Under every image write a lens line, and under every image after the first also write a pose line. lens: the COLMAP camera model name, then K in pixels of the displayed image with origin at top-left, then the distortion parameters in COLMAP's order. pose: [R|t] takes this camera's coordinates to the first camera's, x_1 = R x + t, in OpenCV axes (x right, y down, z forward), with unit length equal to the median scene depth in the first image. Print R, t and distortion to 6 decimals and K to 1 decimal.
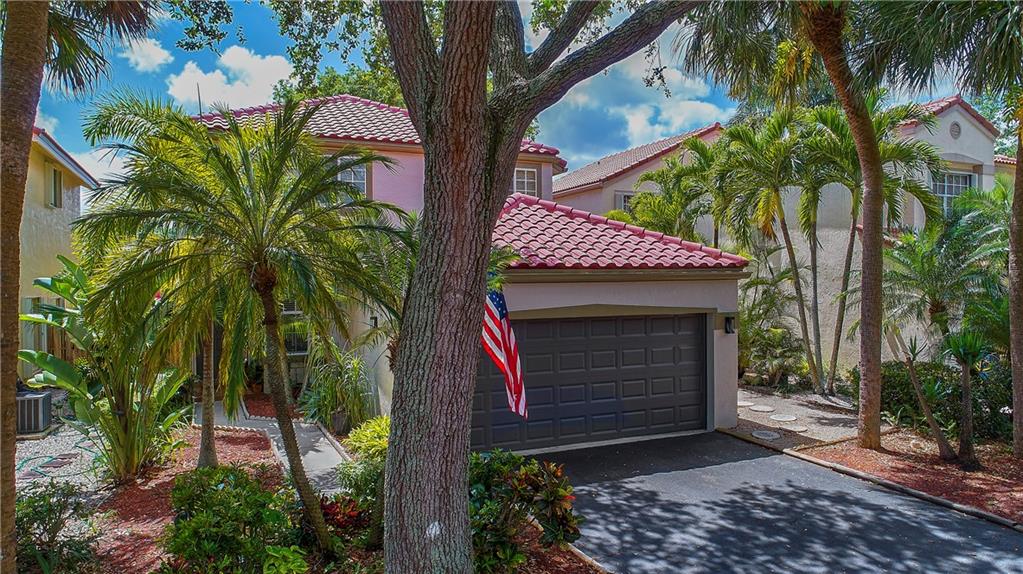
lens RADIAL K [[691.8, 0, 512.3], [0, 691.8, 290.4], [0, 0, 1]] dist [-0.008210, -0.003571]
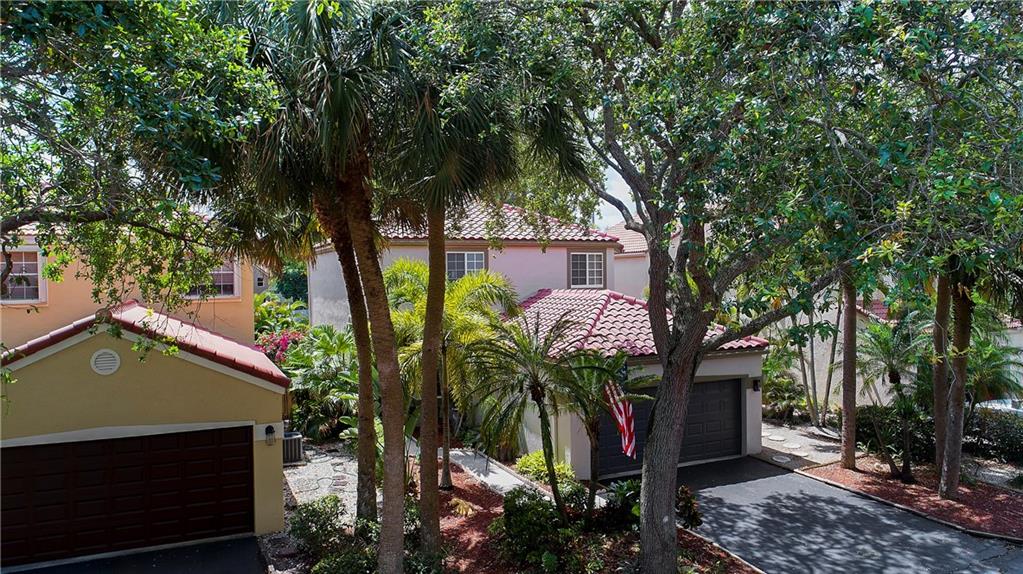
lens RADIAL K [[691.8, 0, 511.2], [0, 691.8, 280.8], [0, 0, 1]] dist [-0.008210, -0.003571]
pose [[0.999924, -0.005222, 0.011174, -0.330154], [0.005330, 0.999939, -0.009711, -0.230740], [-0.011123, 0.009770, 0.999890, -0.701441]]
